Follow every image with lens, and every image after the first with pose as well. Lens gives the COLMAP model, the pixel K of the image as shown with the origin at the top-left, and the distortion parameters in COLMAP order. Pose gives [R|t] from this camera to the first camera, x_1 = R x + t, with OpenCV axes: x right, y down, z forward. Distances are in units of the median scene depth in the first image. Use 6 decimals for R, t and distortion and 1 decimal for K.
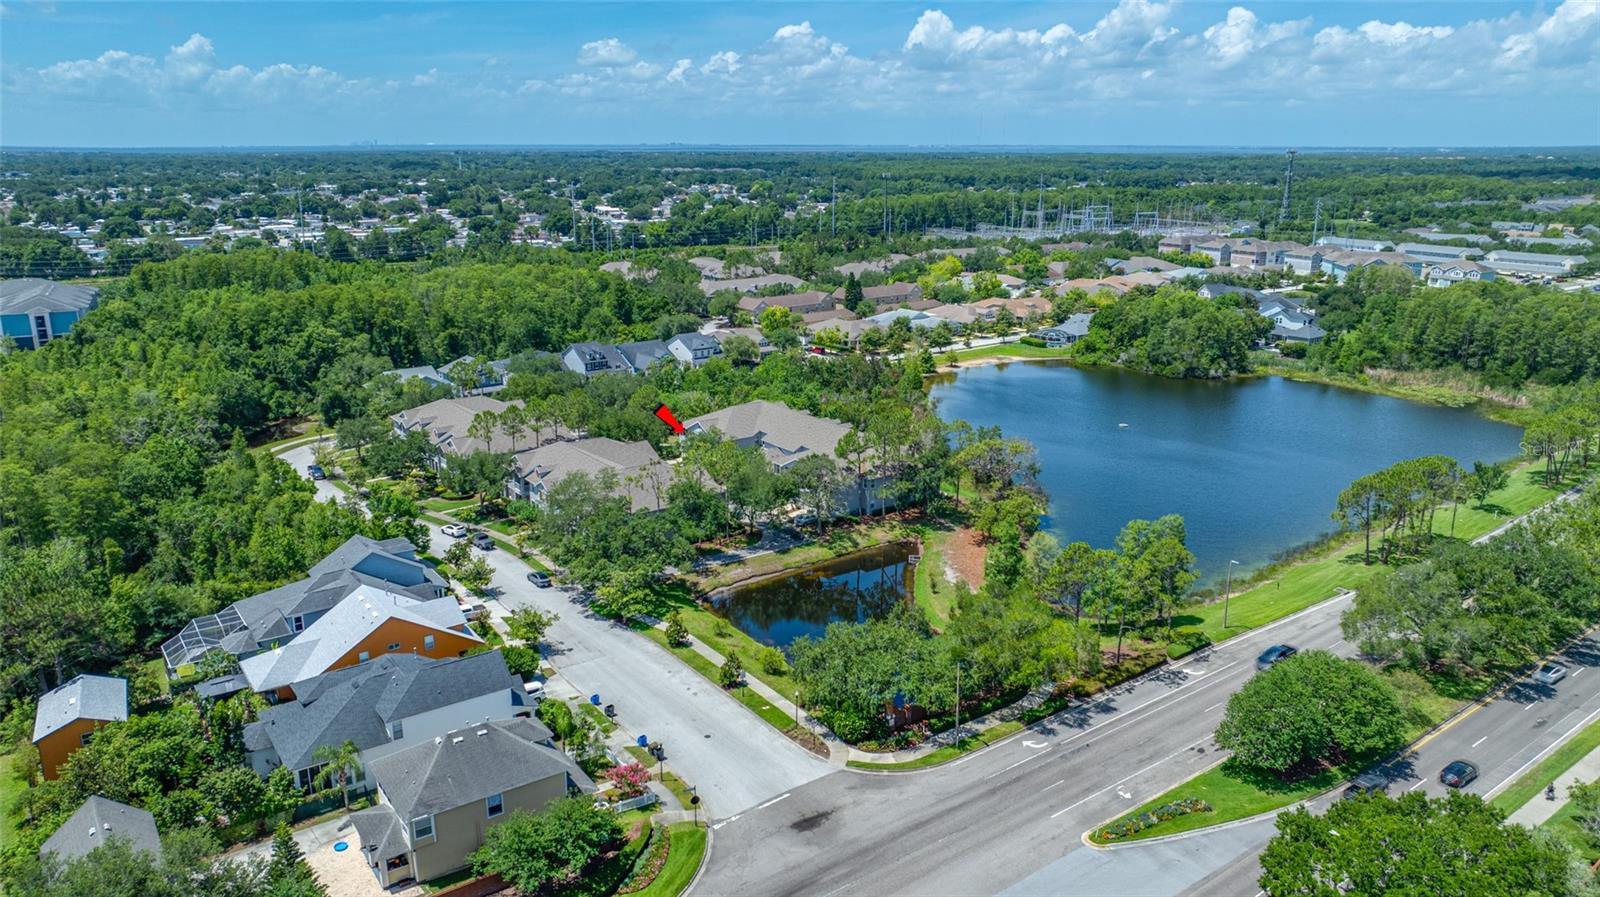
lens RADIAL K [[1137.7, 0, 807.4], [0, 1137.7, 444.1], [0, 0, 1]] dist [-0.070680, 0.092805]
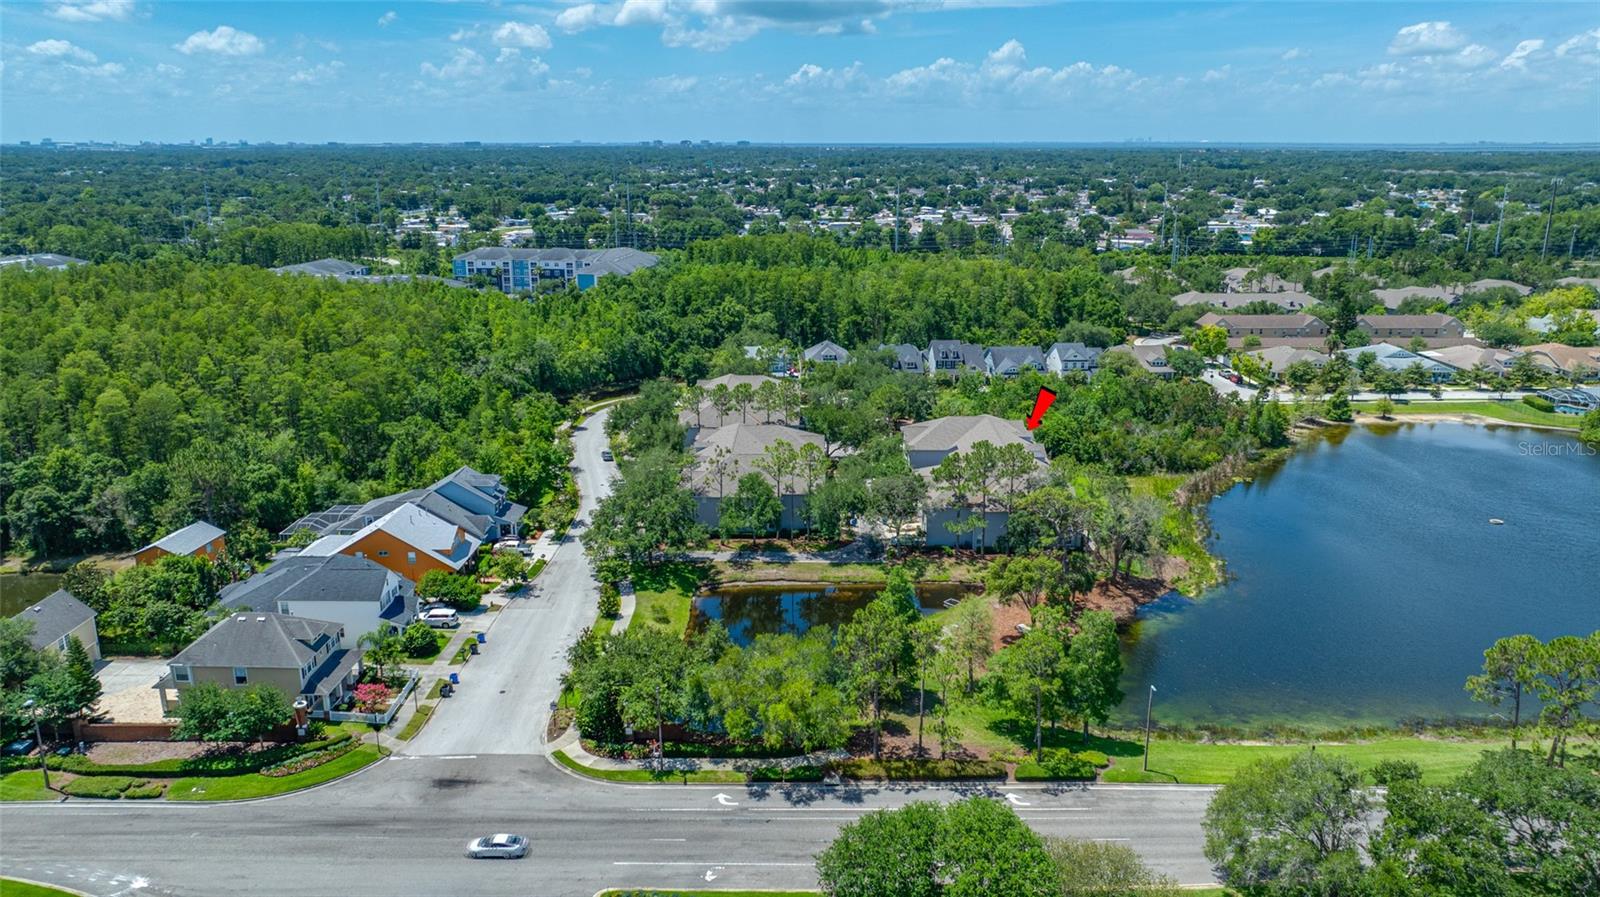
lens RADIAL K [[1137.7, 0, 807.4], [0, 1137.7, 444.1], [0, 0, 1]] dist [-0.070680, 0.092805]
pose [[0.800859, 0.153613, -0.578816, 0.279549], [-0.151804, 0.987046, 0.051915, -0.030016], [0.579293, 0.046290, 0.813804, 0.102188]]
